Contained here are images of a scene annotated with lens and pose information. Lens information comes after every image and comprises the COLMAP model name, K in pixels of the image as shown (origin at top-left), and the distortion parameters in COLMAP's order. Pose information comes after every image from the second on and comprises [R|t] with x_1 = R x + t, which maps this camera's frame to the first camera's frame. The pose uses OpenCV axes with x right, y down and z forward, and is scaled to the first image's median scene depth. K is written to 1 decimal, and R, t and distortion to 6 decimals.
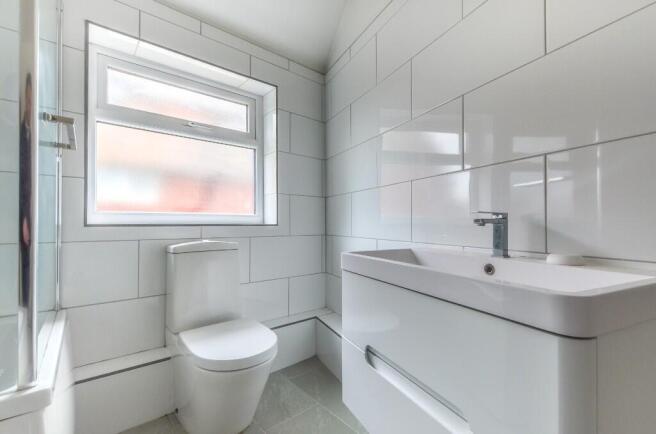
lens RADIAL K [[285.0, 0, 338.5], [0, 285.0, 224.3], [0, 0, 1]] dist [0.000186, -0.000372]
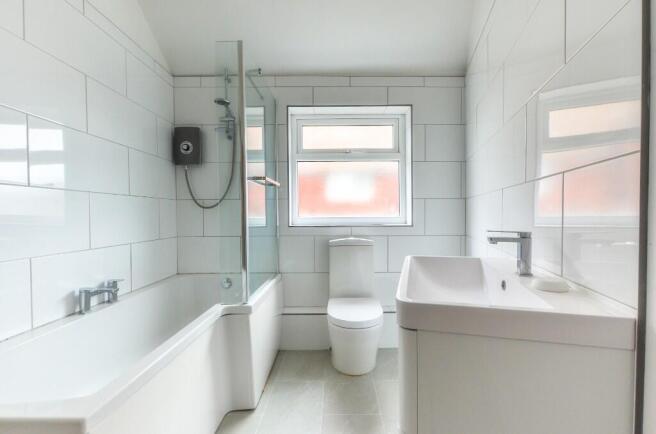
lens RADIAL K [[285.0, 0, 338.5], [0, 285.0, 224.3], [0, 0, 1]] dist [0.000186, -0.000372]
pose [[0.763779, 0.016849, -0.645257, 0.385572], [0.005755, 0.999442, 0.032909, -0.055360], [0.645452, -0.028848, 0.763256, -0.100353]]
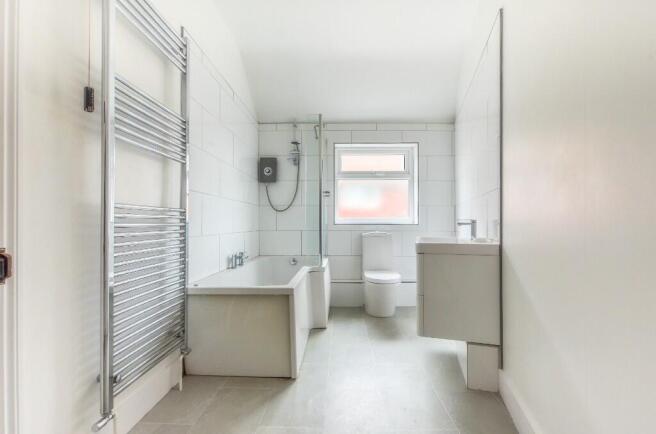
lens RADIAL K [[285.0, 0, 338.5], [0, 285.0, 224.3], [0, 0, 1]] dist [0.000186, -0.000372]
pose [[0.756898, 0.000429, -0.653533, 0.675847], [0.000030, 1.000000, 0.000691, 0.002512], [0.653533, -0.000542, 0.756898, -0.754203]]
